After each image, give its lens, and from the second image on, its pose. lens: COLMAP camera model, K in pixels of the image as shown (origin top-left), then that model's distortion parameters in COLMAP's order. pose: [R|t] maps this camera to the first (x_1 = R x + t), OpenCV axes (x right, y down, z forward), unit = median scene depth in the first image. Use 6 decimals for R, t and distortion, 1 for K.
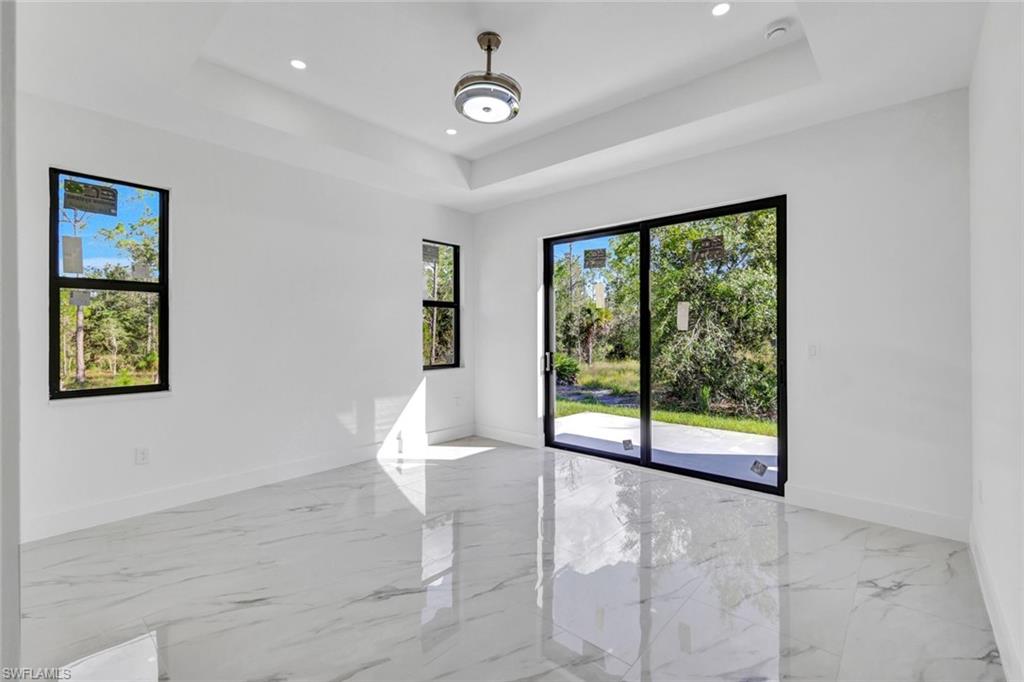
lens RADIAL K [[448.2, 0, 514.5], [0, 448.2, 337.5], [0, 0, 1]] dist [-0.000376, -0.001082]
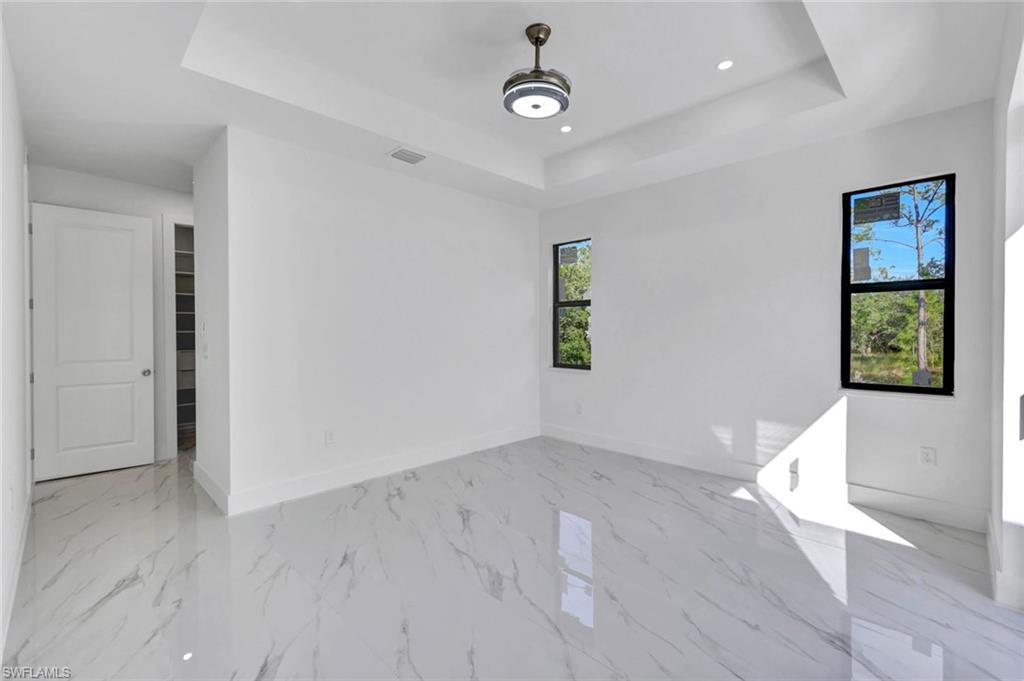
lens RADIAL K [[448.2, 0, 517.1], [0, 448.2, 334.4], [0, 0, 1]] dist [-0.000376, -0.001082]
pose [[-0.059368, 0.006164, -0.998217, 0.483100], [-0.015108, 0.999861, 0.007073, -0.005430], [0.998122, 0.015501, -0.059267, 0.530547]]
